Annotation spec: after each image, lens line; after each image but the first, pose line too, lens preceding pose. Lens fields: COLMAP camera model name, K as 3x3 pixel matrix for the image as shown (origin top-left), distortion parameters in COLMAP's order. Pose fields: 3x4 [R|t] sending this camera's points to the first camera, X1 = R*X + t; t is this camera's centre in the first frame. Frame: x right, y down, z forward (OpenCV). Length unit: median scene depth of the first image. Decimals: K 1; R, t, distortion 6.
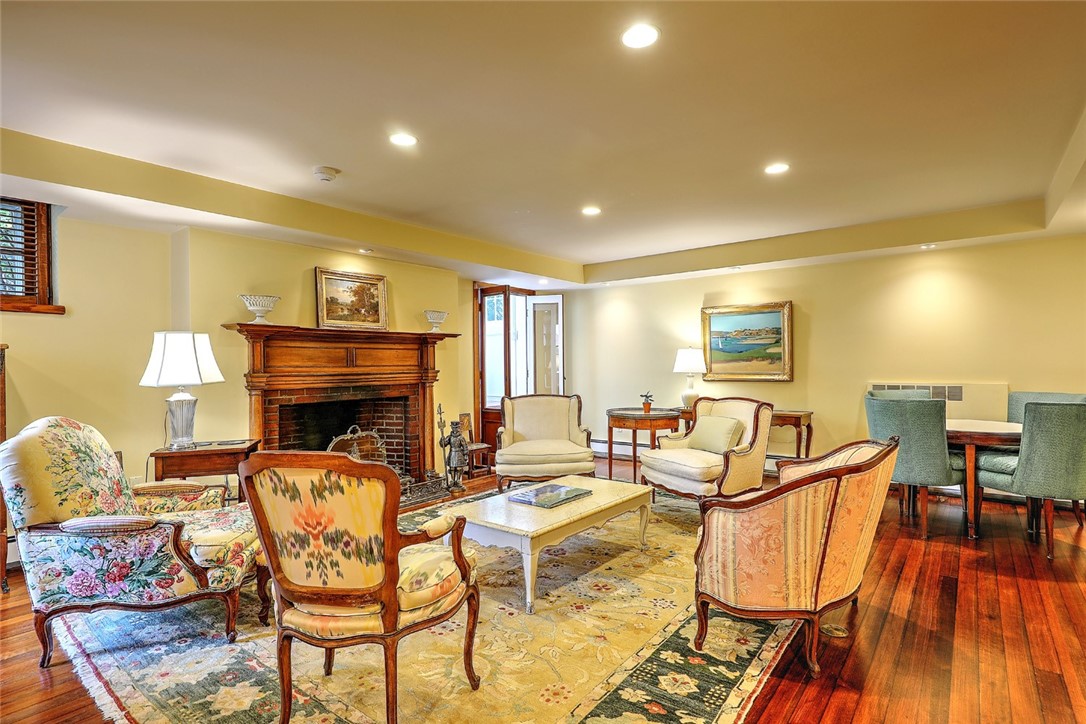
lens RADIAL K [[547.9, 0, 551.0], [0, 547.9, 367.1], [0, 0, 1]] dist [0.002239, -0.000136]
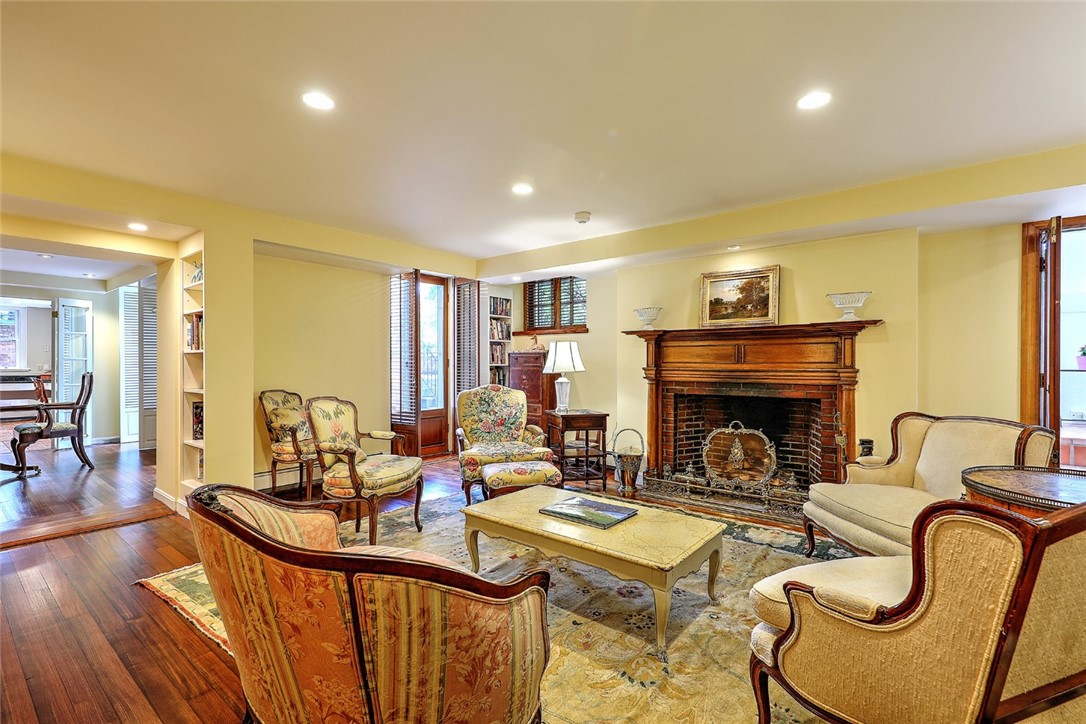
lens RADIAL K [[489.6, 0, 549.3], [0, 489.6, 365.5], [0, 0, 1]] dist [0.001496, 0.000081]
pose [[-0.010356, 0.015683, -0.999823, 0.551701], [-0.006587, 0.999854, 0.015752, -0.008540], [0.999925, 0.006749, -0.010252, 0.663623]]
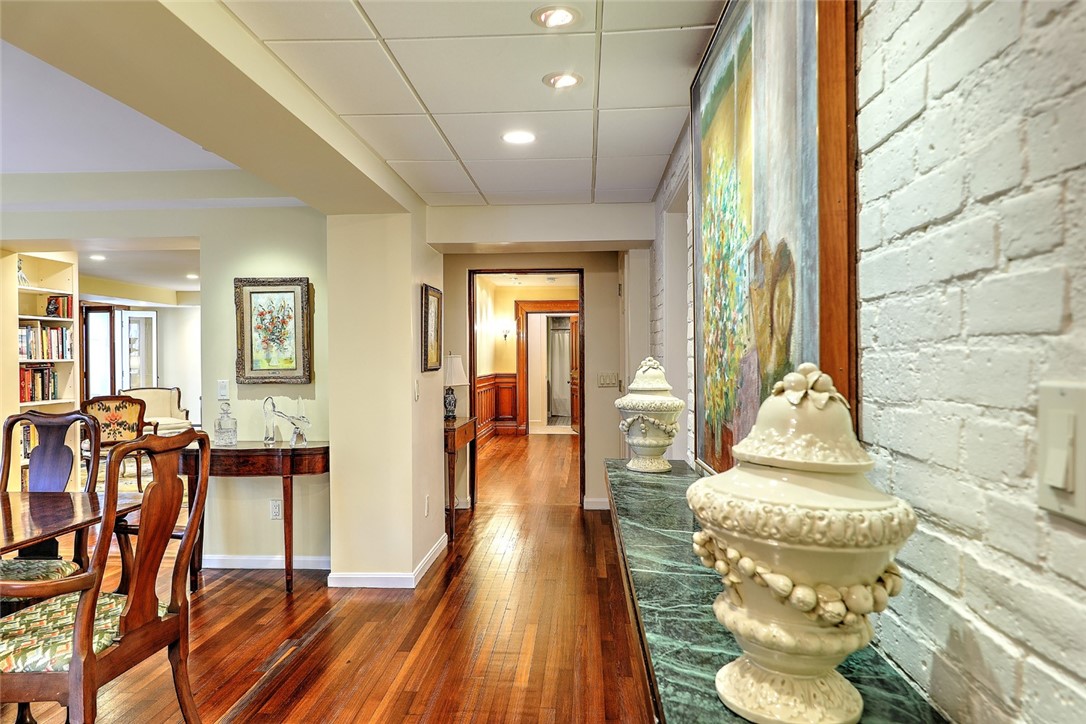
lens RADIAL K [[704.0, 0, 543.0], [0, 704.0, 362.0], [0, 0, 1]] dist [0.004465, 0.000156]
pose [[0.829266, 0.004765, 0.558834, -0.224234], [-0.001222, 0.999977, -0.006714, -0.007114], [-0.558853, 0.004885, 0.829252, -1.291050]]
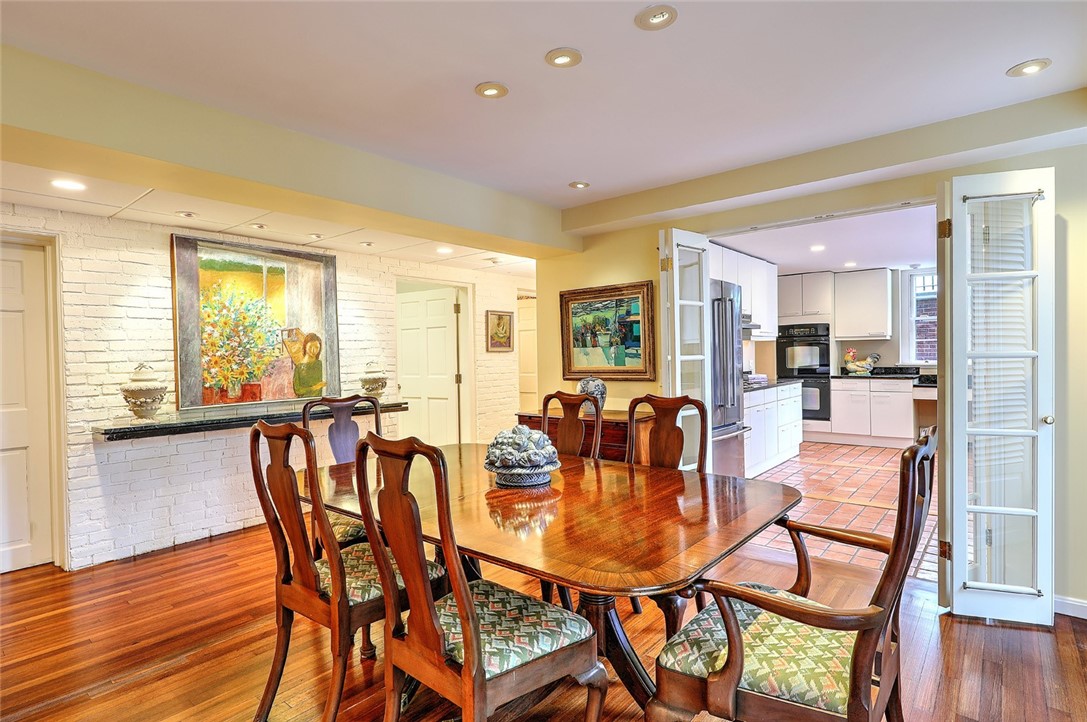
lens RADIAL K [[549.6, 0, 540.6], [0, 549.6, 362.5], [0, 0, 1]] dist [0.001461, 0.000035]
pose [[-0.998462, 0.028440, 0.047589, -0.435113], [0.029347, 0.999399, 0.018457, -0.011320], [-0.047035, 0.019825, -0.998696, -0.175295]]
